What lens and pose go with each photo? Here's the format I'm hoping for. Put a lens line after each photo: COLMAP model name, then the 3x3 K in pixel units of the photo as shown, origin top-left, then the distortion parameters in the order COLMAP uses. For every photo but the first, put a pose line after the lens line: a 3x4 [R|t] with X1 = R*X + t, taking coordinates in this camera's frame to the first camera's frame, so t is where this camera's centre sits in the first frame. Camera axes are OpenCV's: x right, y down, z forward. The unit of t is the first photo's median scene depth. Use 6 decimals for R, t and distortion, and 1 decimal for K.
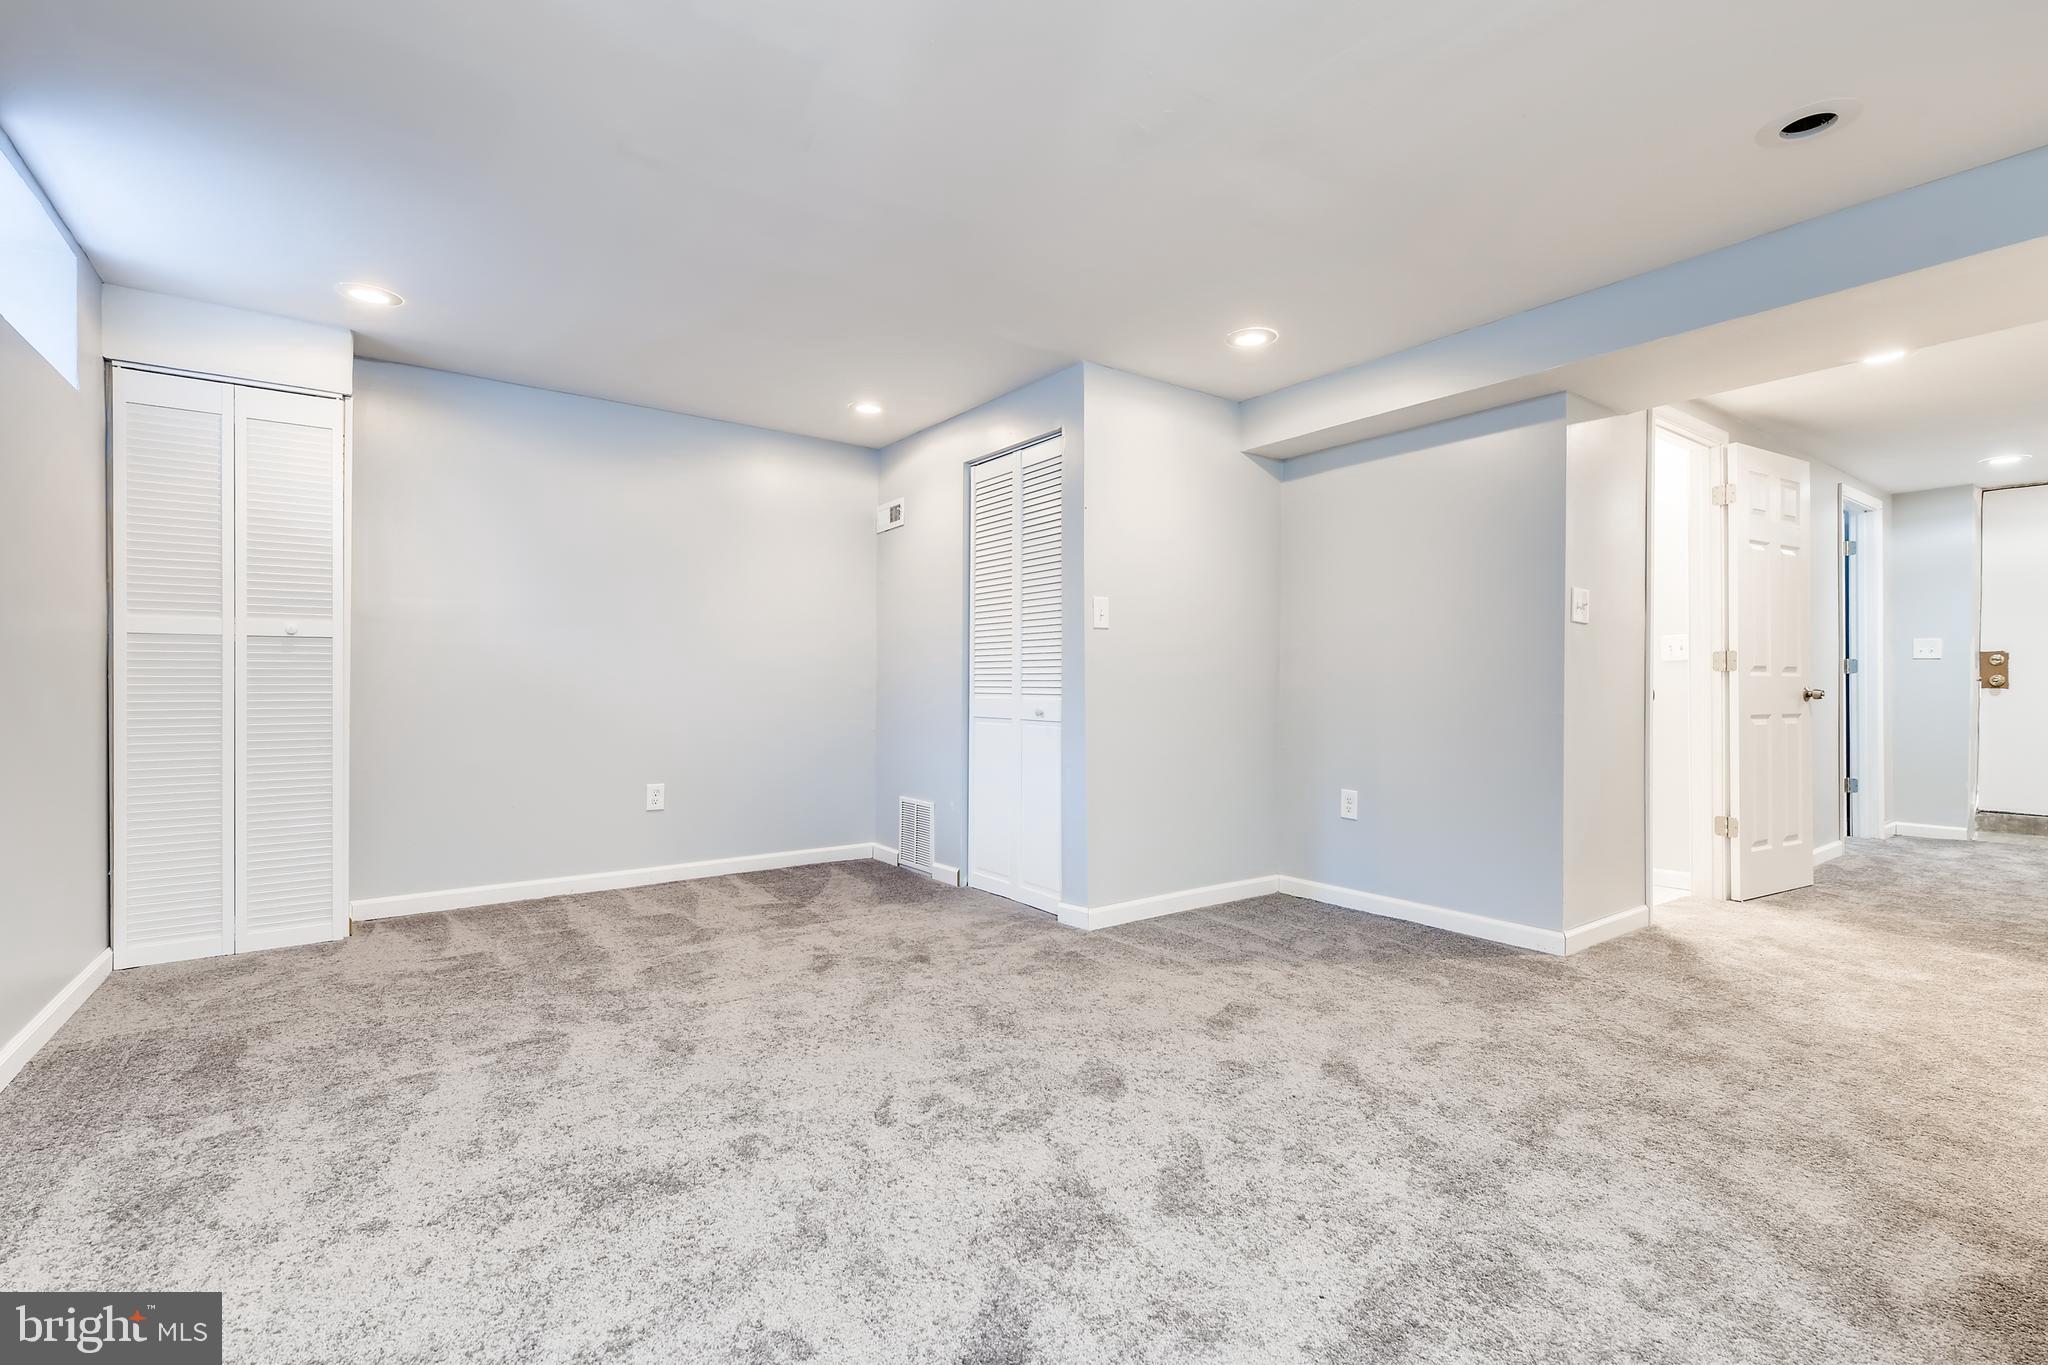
lens RADIAL K [[877.9, 0, 1024.5], [0, 877.9, 681.7], [0, 0, 1]] dist [0.002833, -0.000828]
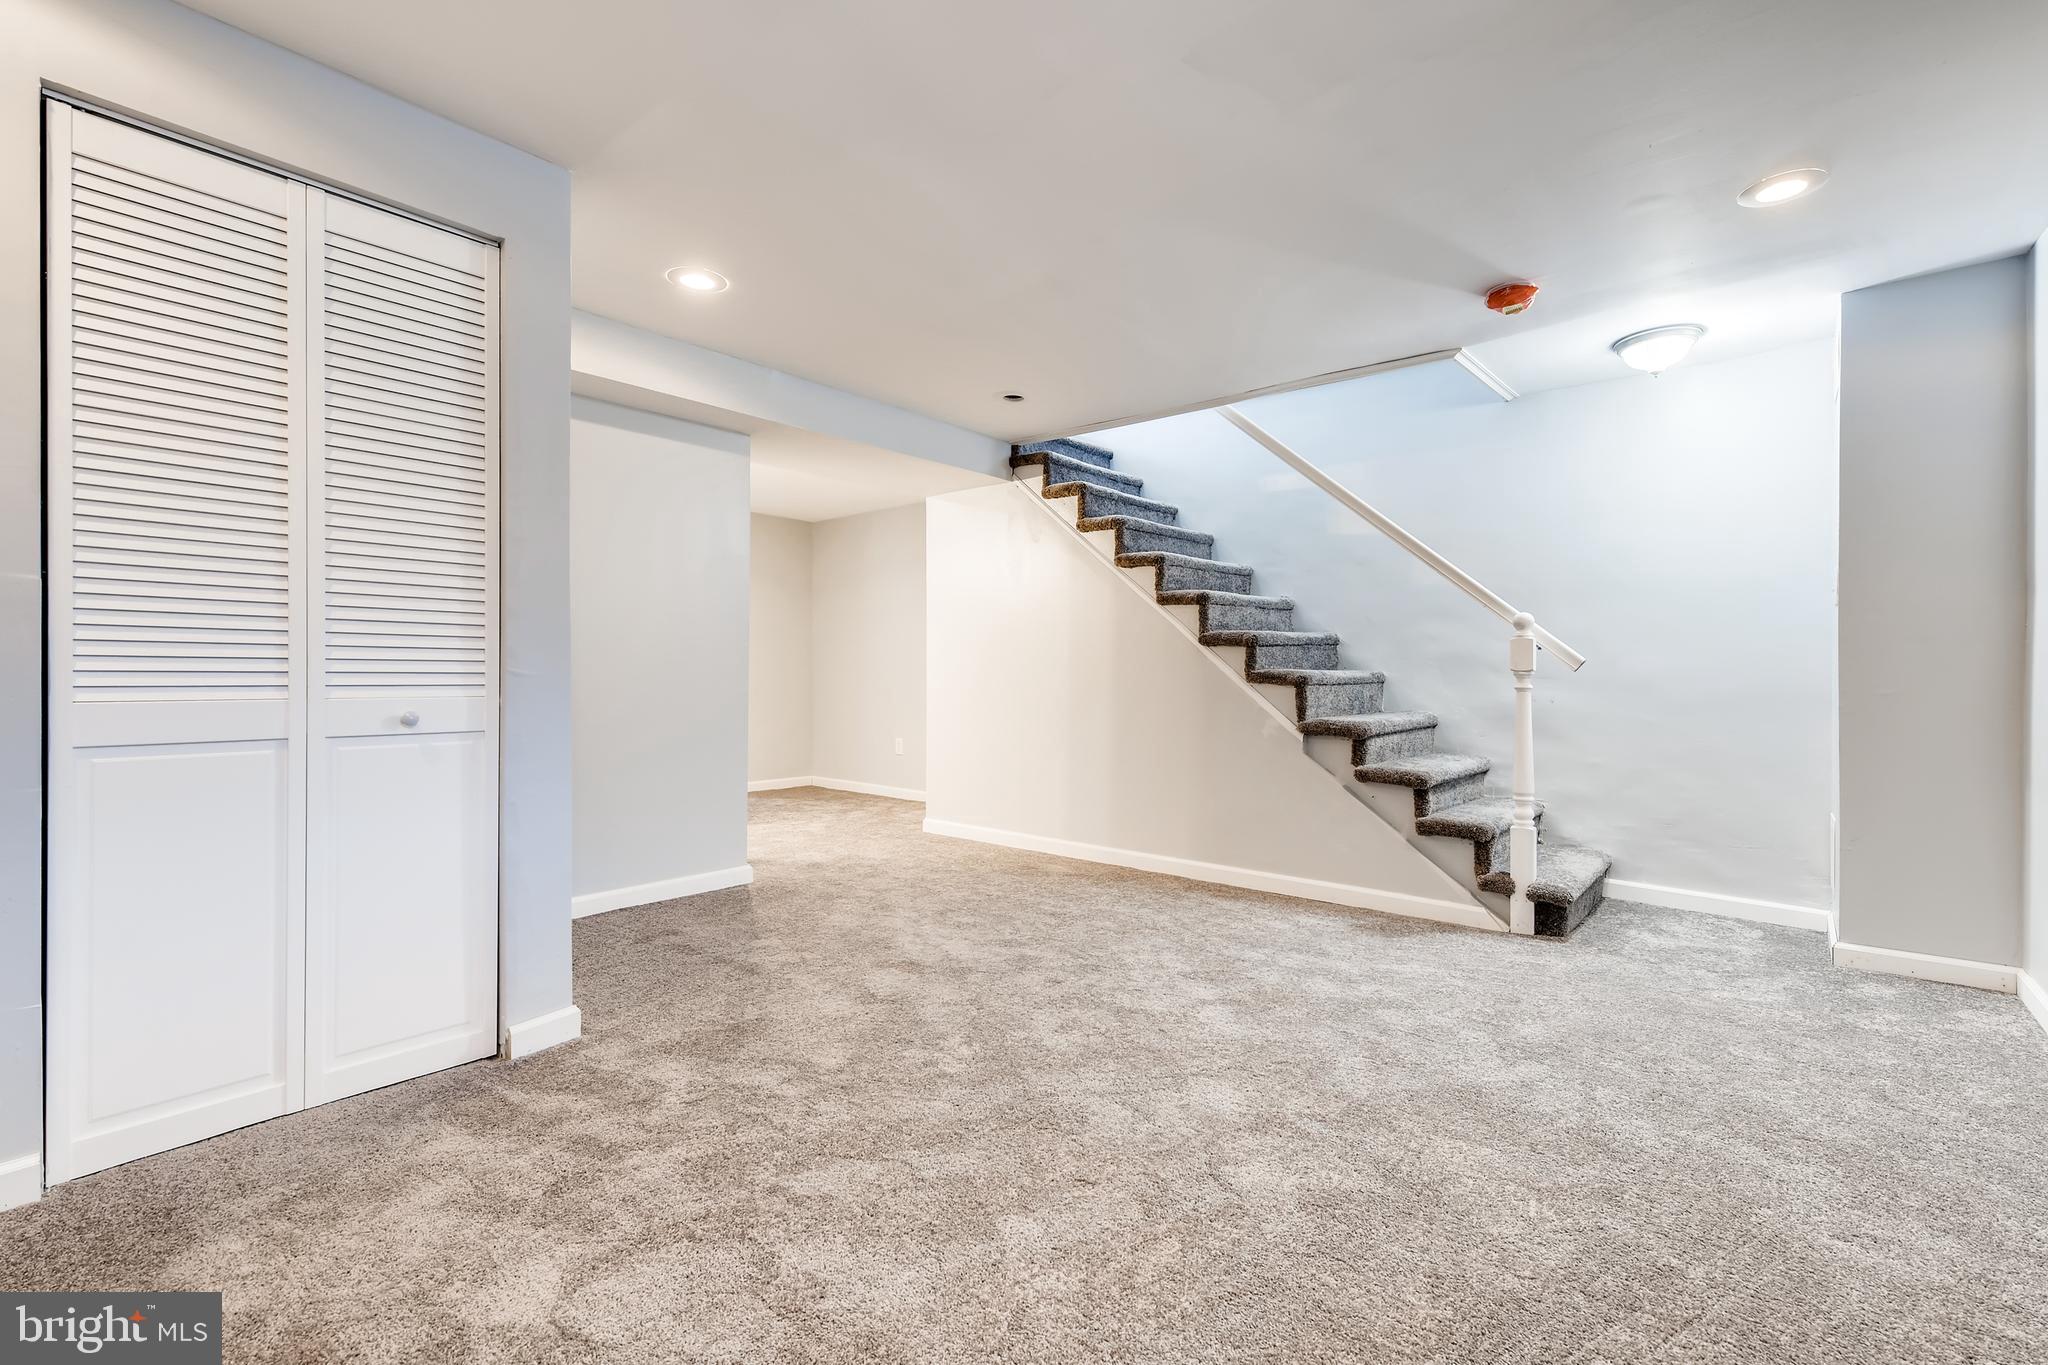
lens RADIAL K [[877.9, 0, 1025.2], [0, 877.9, 679.4], [0, 0, 1]] dist [0.002833, -0.000828]
pose [[-0.211666, -0.013348, 0.977251, -0.645751], [-0.008715, 0.999893, 0.011770, 0.000924], [-0.977303, -0.006026, -0.211760, 0.808099]]
